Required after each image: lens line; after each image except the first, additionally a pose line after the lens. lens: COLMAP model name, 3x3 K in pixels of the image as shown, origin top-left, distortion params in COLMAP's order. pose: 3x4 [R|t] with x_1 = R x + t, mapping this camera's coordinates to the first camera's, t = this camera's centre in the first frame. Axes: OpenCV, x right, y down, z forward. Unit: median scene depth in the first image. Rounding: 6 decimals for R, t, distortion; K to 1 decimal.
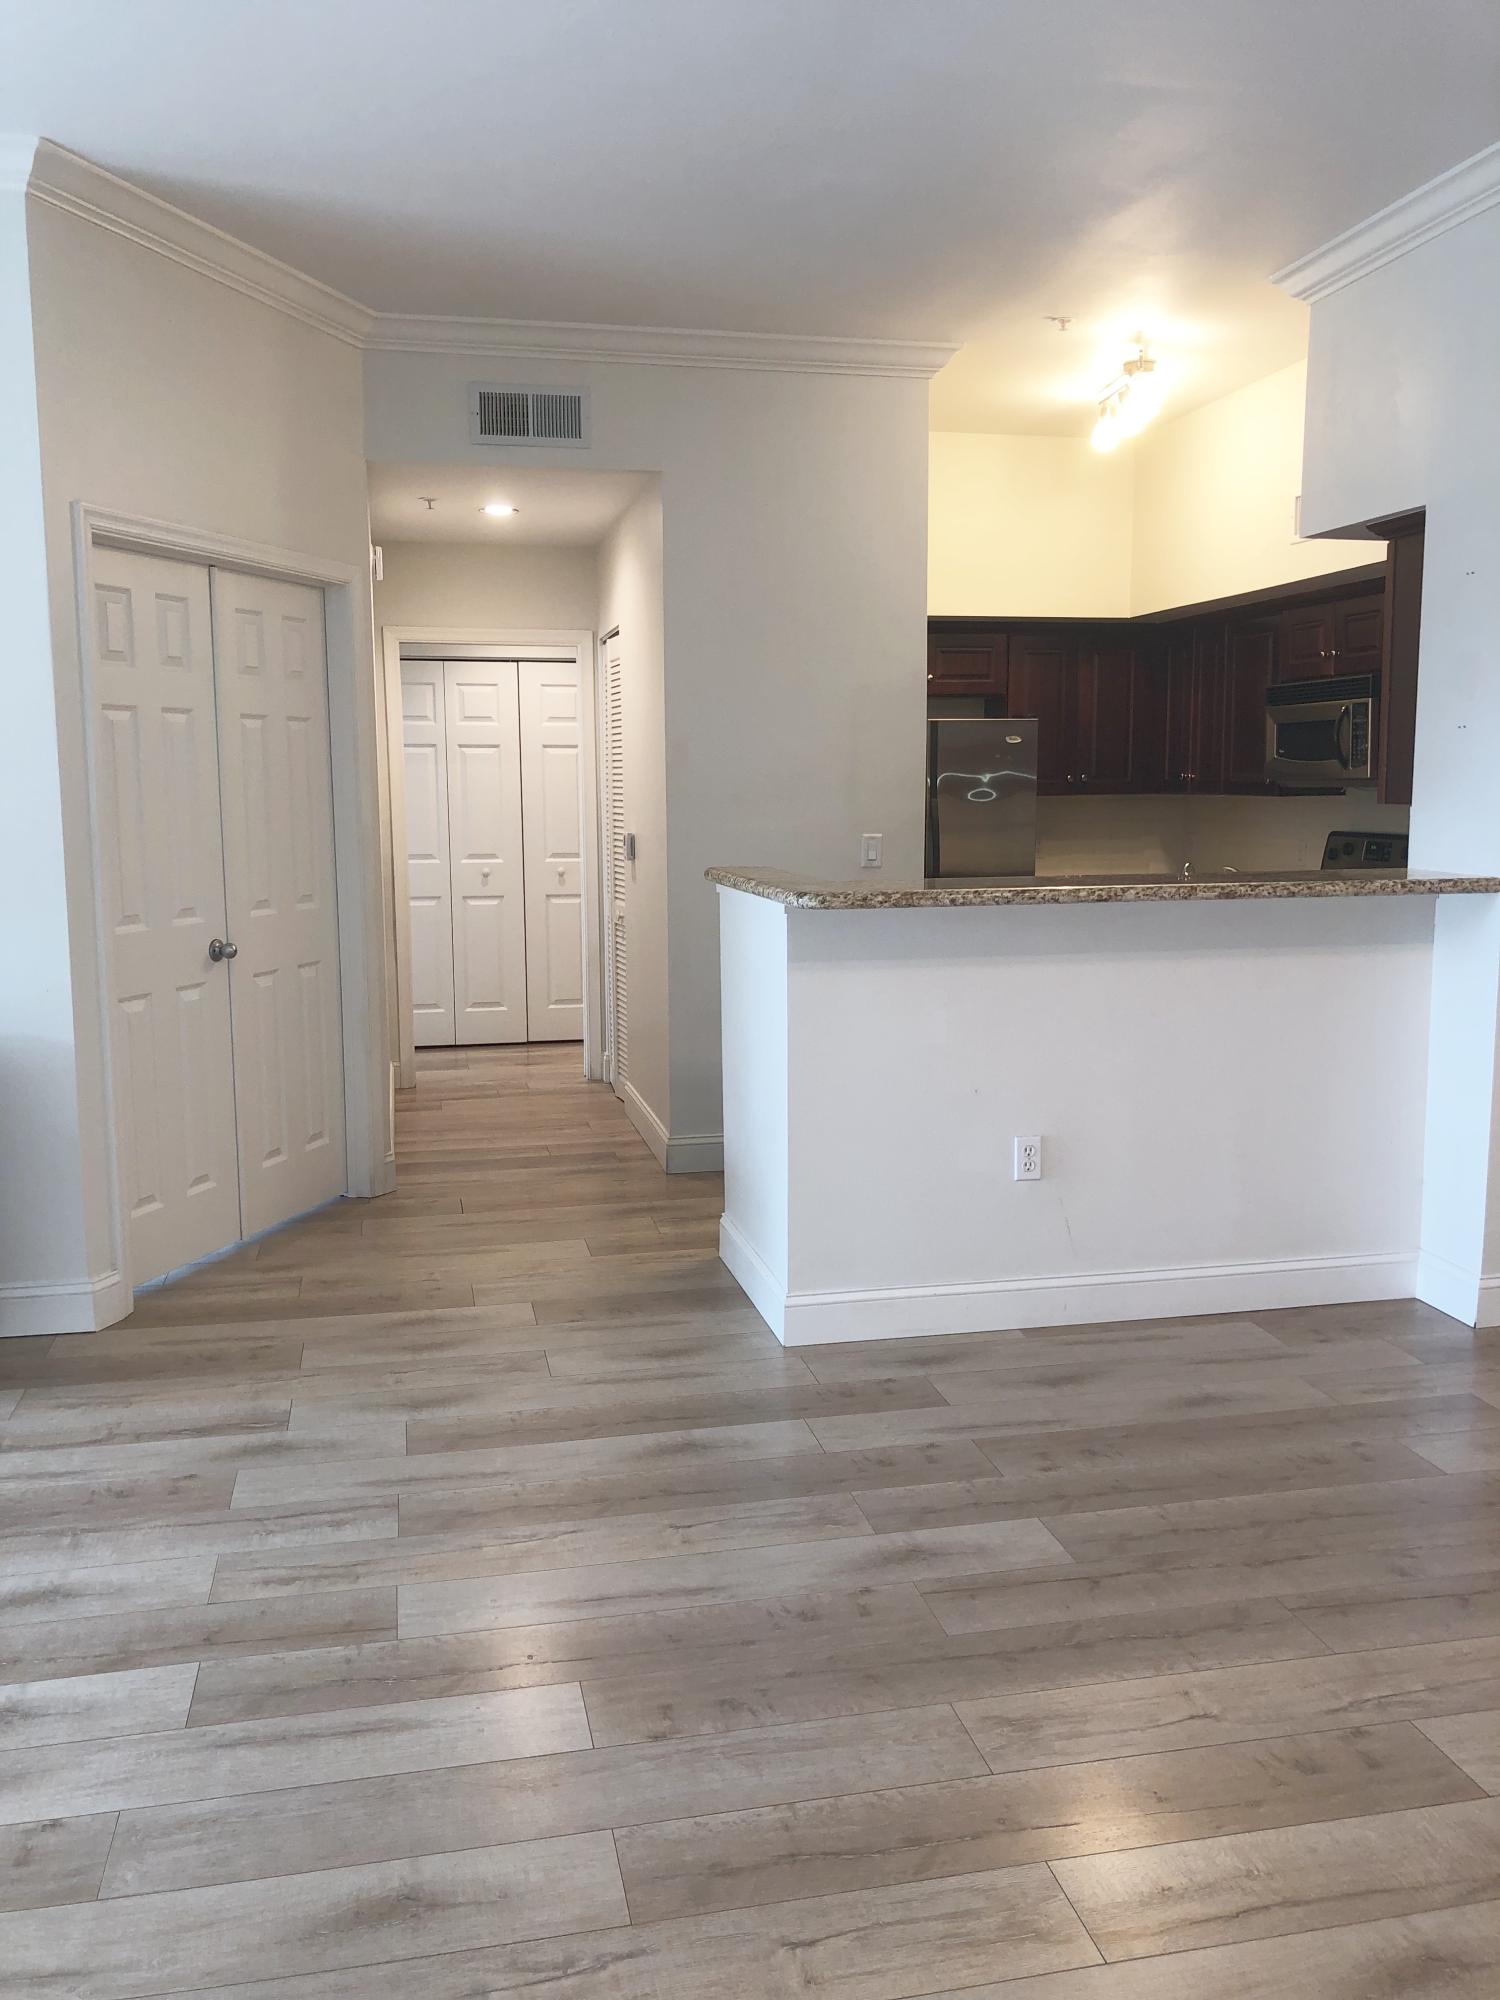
lens RADIAL K [[1638.5, 0, 751.3], [0, 1638.5, 1000.3], [0, 0, 1]] dist [0.097524, -0.002617]
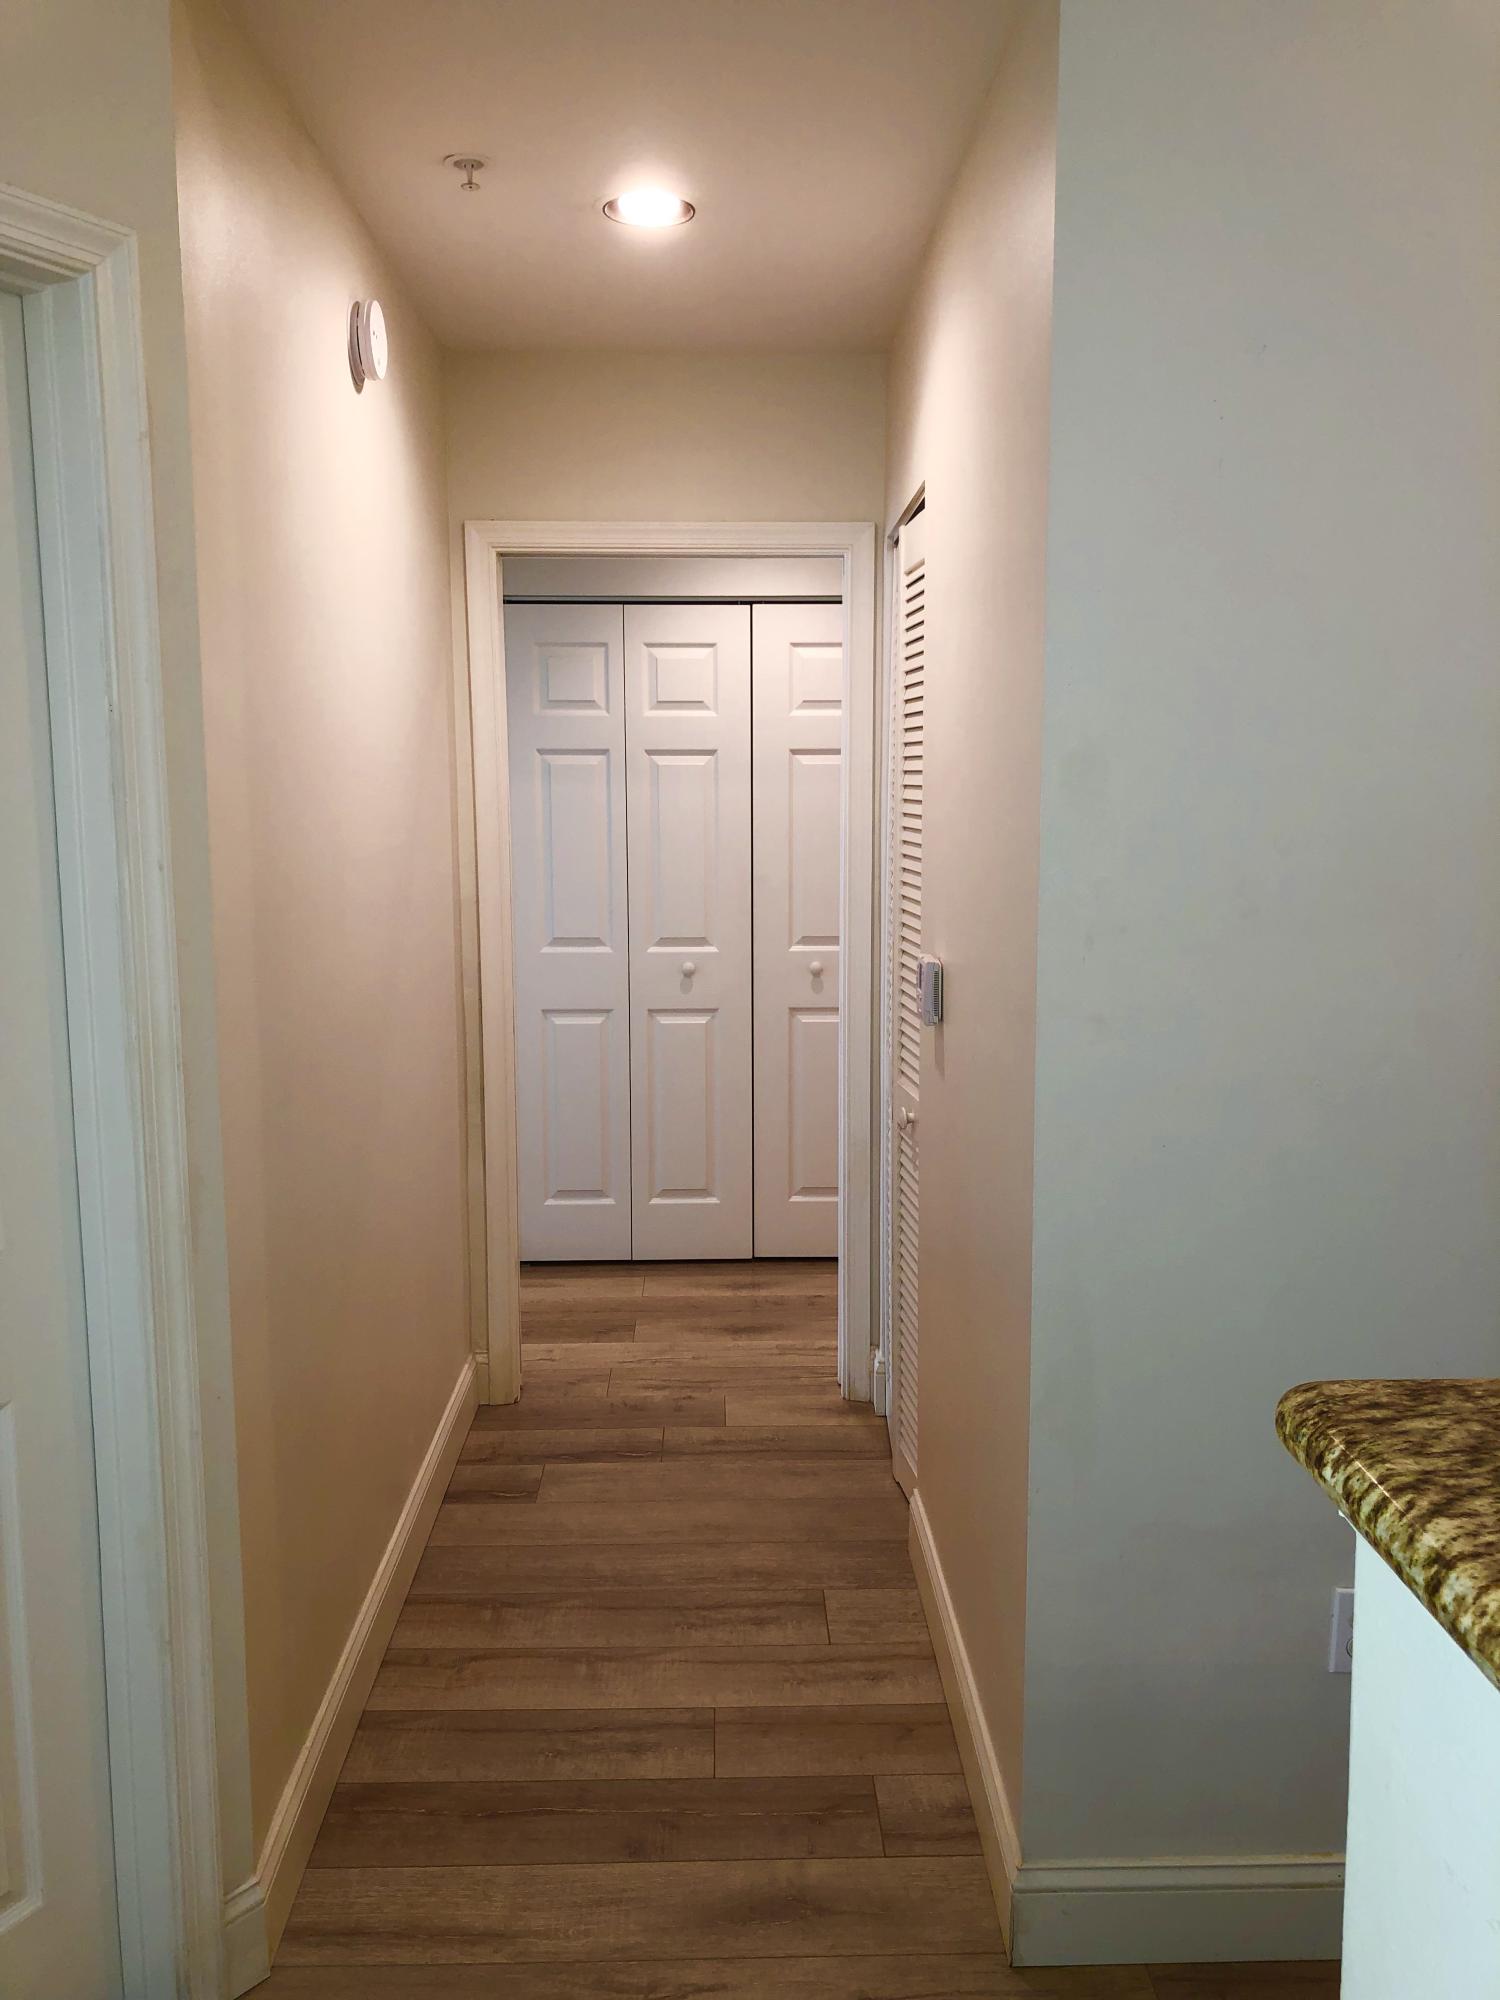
lens RADIAL K [[1638.5, 0, 747.5], [0, 1638.5, 1001.4], [0, 0, 1]] dist [0.097524, -0.002617]
pose [[0.981502, 0.027546, -0.189459, -0.031080], [-0.026906, 0.999620, 0.005946, -0.071278], [0.189550, -0.000738, 0.981871, 0.440332]]
